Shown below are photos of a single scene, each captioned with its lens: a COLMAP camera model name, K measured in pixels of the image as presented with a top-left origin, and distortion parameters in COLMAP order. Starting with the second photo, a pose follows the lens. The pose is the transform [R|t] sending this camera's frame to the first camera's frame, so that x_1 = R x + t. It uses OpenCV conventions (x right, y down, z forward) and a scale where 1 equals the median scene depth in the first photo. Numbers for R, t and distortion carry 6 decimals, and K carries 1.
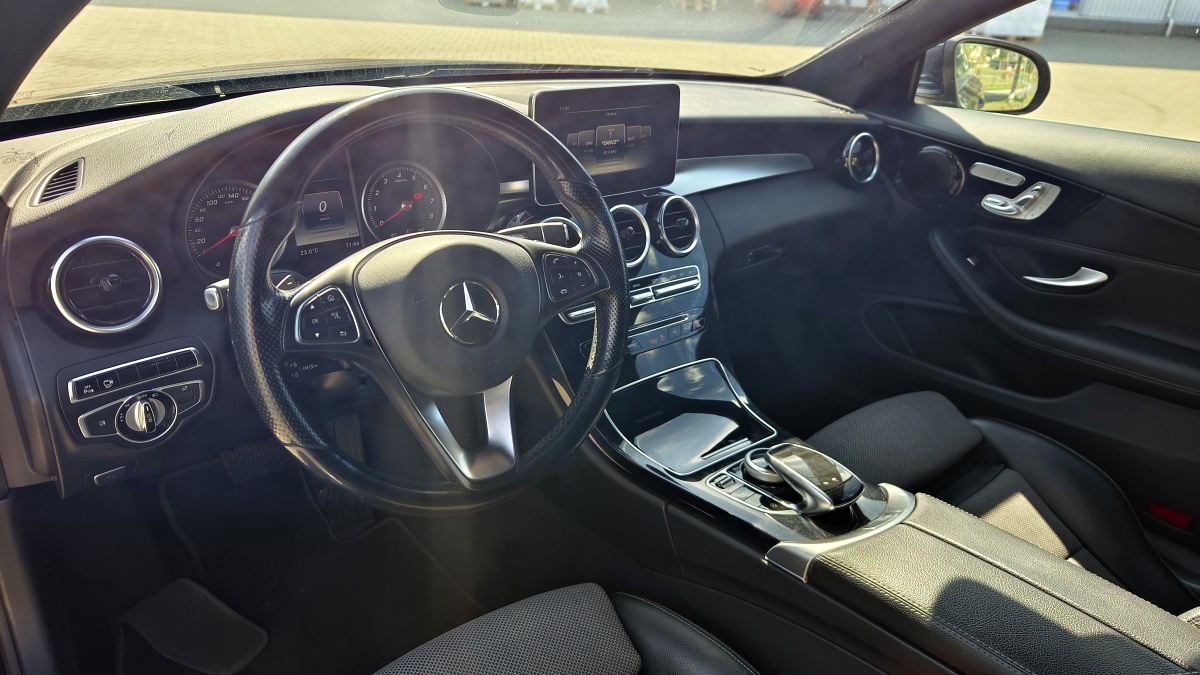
lens RADIAL K [[825.3, 0, 600.0], [0, 825.3, 337.5], [0, 0, 1]] dist [-0.002199, -0.068837]
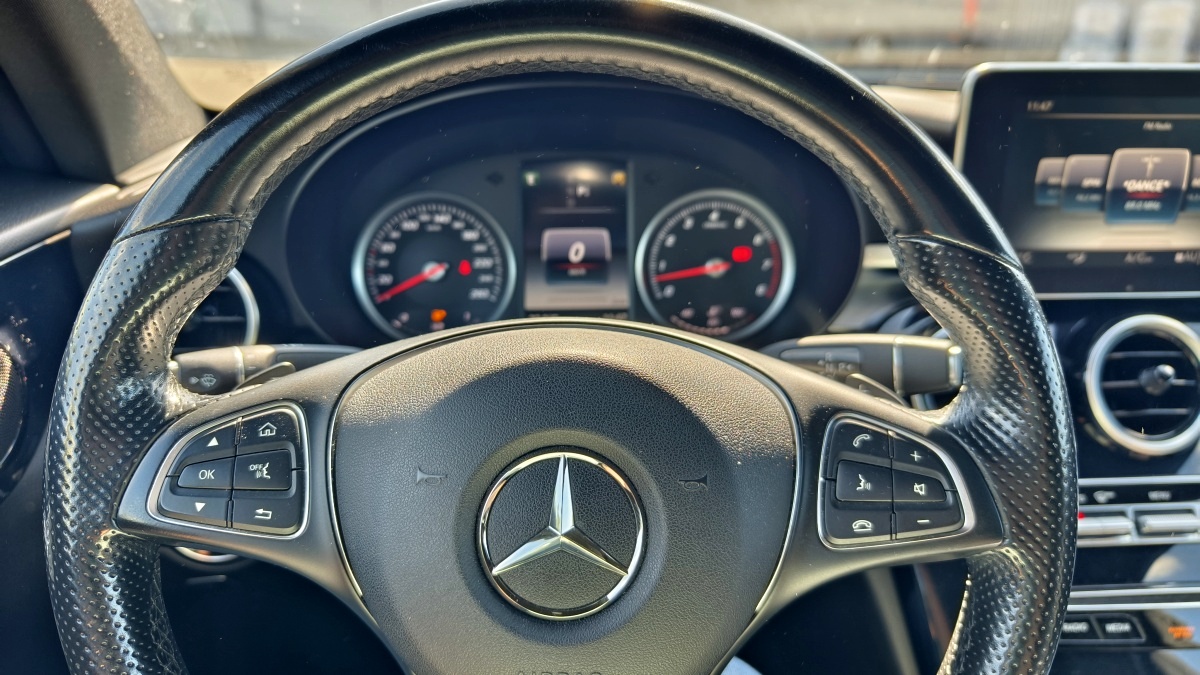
lens RADIAL K [[808.0, 0, 602.8], [0, 808.0, 325.6], [0, 0, 1]] dist [-0.002617, -0.033550]
pose [[0.794391, 0.151130, -0.588305, 0.044613], [-0.205841, 0.978223, -0.026651, -0.077885], [0.571466, 0.142268, 0.808200, 0.440858]]
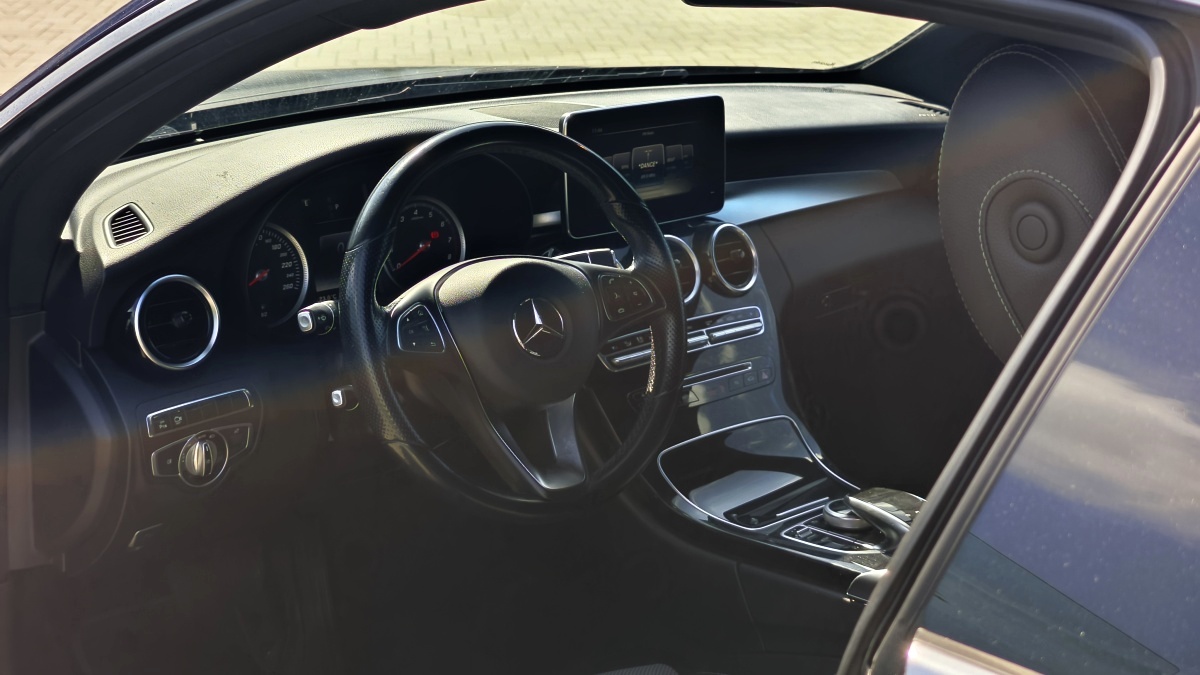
lens RADIAL K [[1840.3, 0, 600.0], [0, 1840.3, 337.5], [0, 0, 1]] dist [-0.226096, 0.020344]
pose [[0.998515, -0.051257, 0.018451, -0.079178], [0.053384, 0.988162, -0.143825, 0.208126], [-0.010860, 0.144596, 0.989431, -0.844872]]
